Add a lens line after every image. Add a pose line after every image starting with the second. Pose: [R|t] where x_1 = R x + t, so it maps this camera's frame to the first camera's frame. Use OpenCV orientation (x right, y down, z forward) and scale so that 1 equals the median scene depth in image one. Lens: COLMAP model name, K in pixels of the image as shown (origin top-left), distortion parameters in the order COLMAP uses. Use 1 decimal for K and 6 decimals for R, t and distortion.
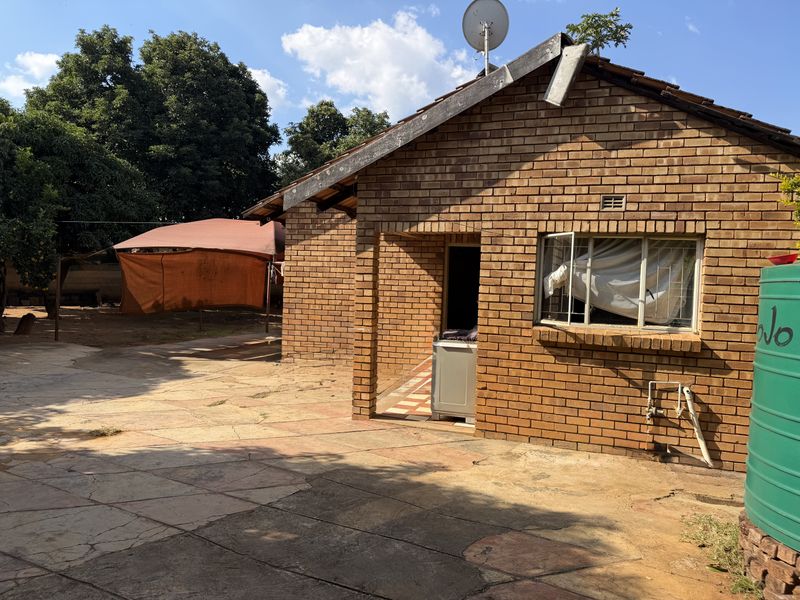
lens RADIAL K [[561.9, 0, 398.1], [0, 561.9, 298.5], [0, 0, 1]] dist [-0.001441, -0.000753]
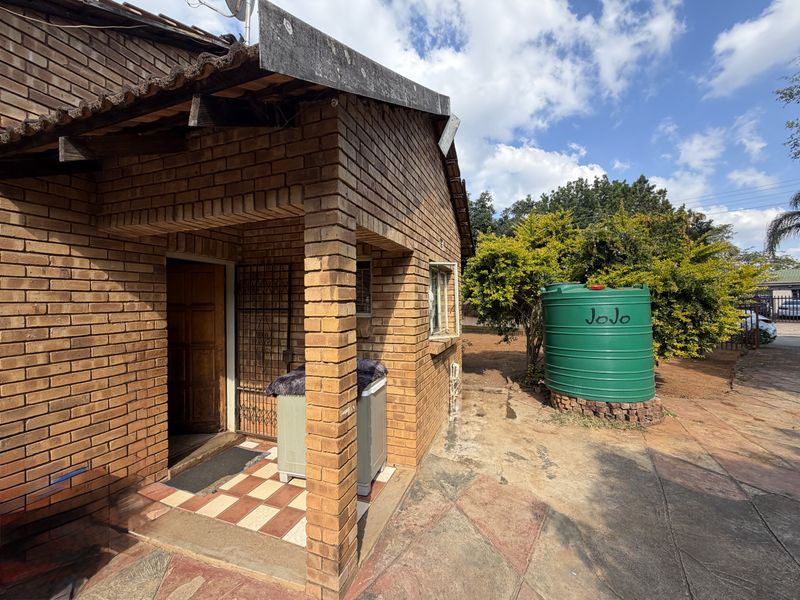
lens RADIAL K [[317.3, 0, 398.2], [0, 317.3, 304.1], [0, 0, 1]] dist [0.000162, -0.000710]
pose [[0.027743, -0.042639, 0.998705, -0.267125], [0.050538, 0.997872, 0.041200, -0.039471], [-0.998337, 0.049330, 0.029839, 0.724964]]
